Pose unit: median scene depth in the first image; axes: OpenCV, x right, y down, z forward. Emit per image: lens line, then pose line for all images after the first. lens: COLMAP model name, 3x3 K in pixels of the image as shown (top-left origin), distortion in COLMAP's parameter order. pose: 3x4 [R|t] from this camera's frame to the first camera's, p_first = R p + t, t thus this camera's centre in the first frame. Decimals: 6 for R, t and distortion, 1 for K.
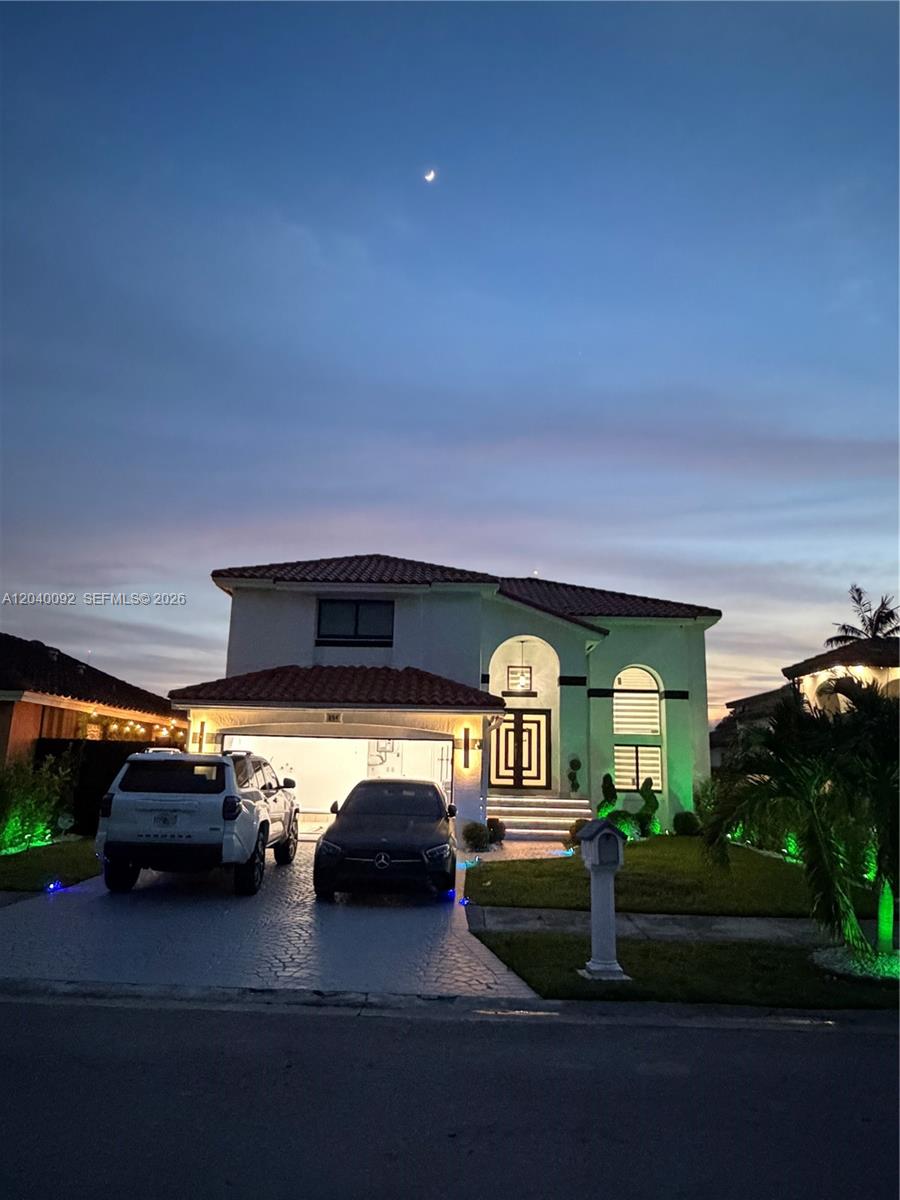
lens RADIAL K [[824.8, 0, 450.0], [0, 824.8, 600.0], [0, 0, 1]] dist [0.033037, 0.000157]
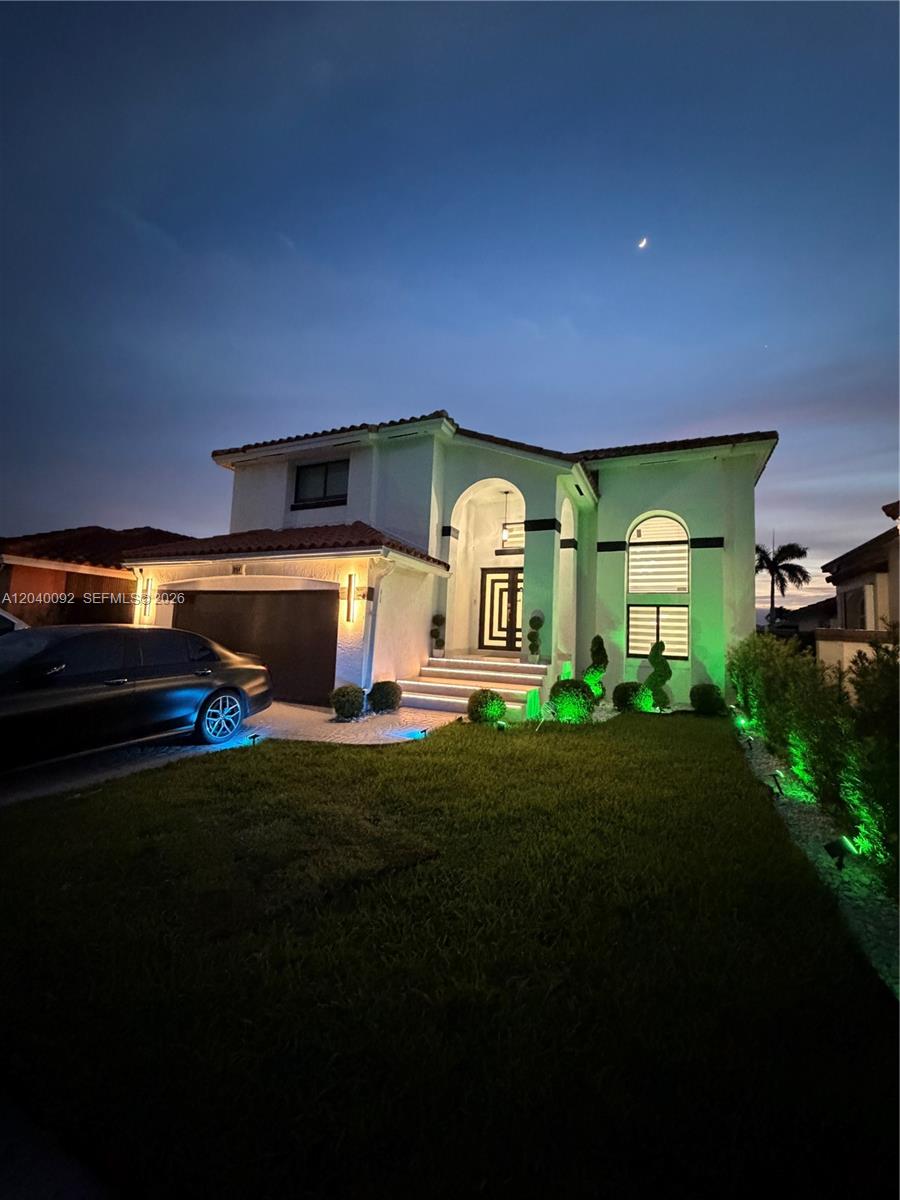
lens RADIAL K [[474.4, 0, 455.5], [0, 474.4, 604.8], [0, 0, 1]] dist [0.000227, 0.000289]
pose [[0.907378, -0.014237, -0.420074, 0.253042], [0.065103, 0.992125, 0.107001, 0.113168], [0.415243, -0.124439, 0.901160, 0.486151]]
